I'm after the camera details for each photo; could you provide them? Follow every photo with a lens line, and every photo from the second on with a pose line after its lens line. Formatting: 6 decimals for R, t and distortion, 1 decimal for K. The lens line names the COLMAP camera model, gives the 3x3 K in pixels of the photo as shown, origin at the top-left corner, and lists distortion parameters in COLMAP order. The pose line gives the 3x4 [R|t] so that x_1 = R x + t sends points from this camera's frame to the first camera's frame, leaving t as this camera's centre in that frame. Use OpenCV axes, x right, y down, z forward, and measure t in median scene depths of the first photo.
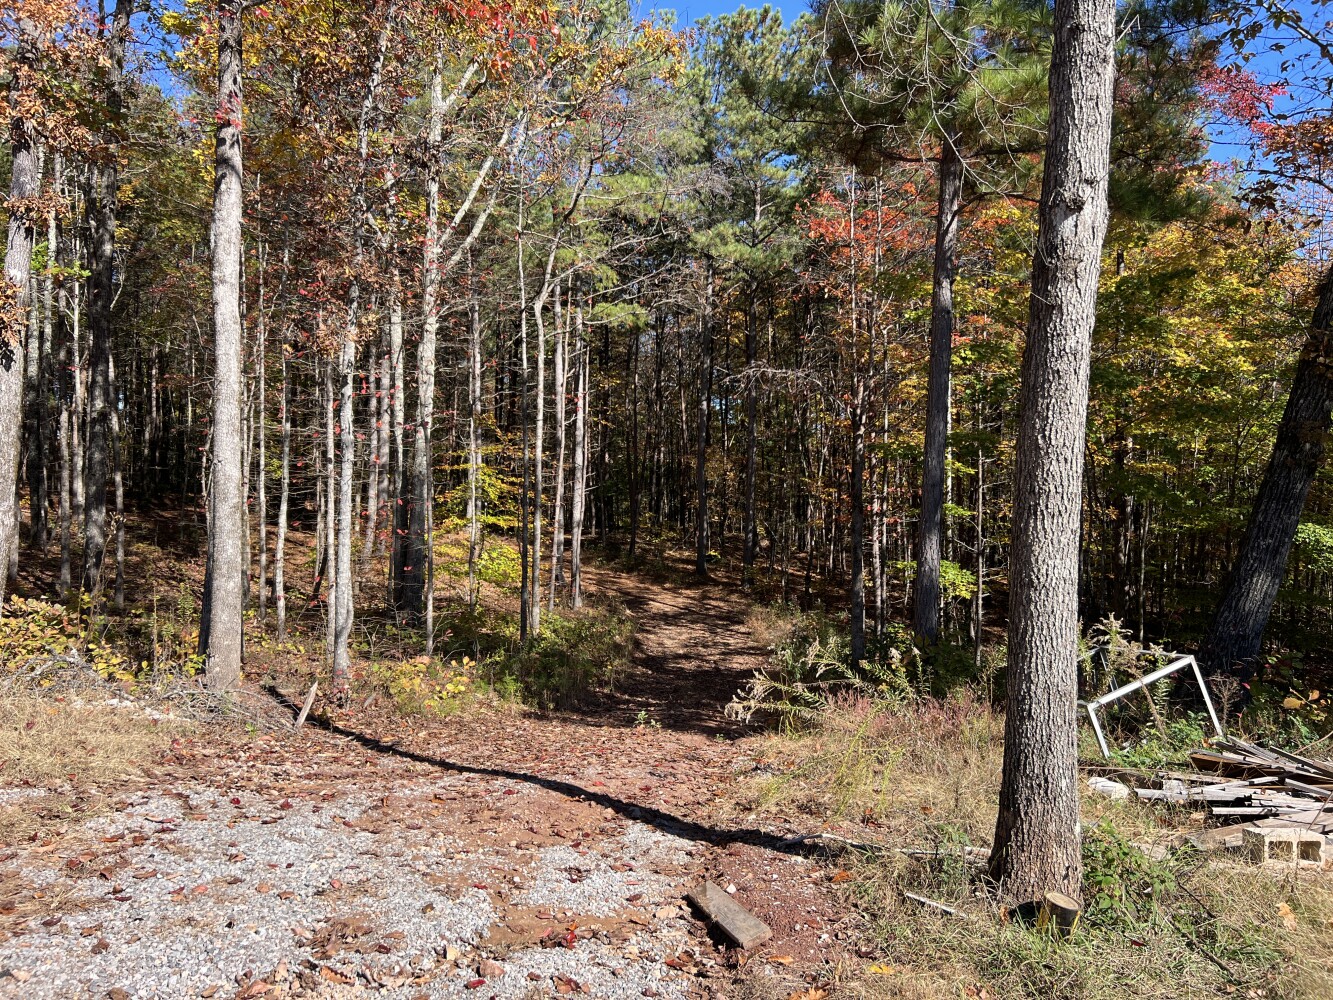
lens RADIAL K [[998.8, 0, 665.9], [0, 998.8, 502.8], [0, 0, 1]] dist [0.007076, -0.003950]
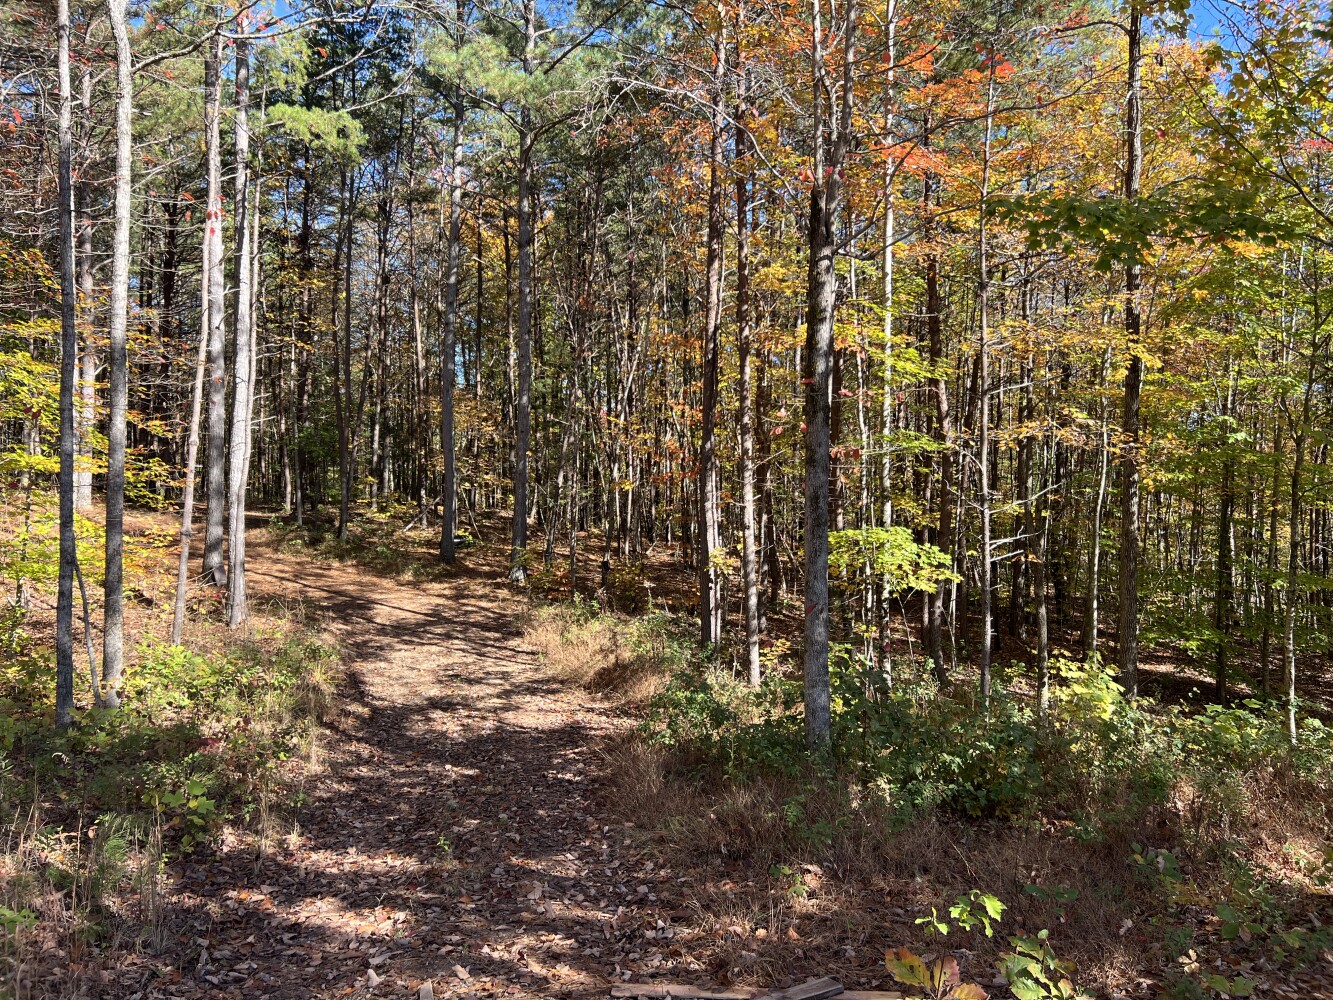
lens RADIAL K [[998.8, 0, 671.8], [0, 998.8, 496.1], [0, 0, 1]] dist [0.007076, -0.003950]
pose [[0.963726, -0.011280, 0.266655, -0.002938], [0.008155, 0.999885, 0.012824, 0.022064], [-0.266769, -0.010185, 0.963707, 0.341845]]
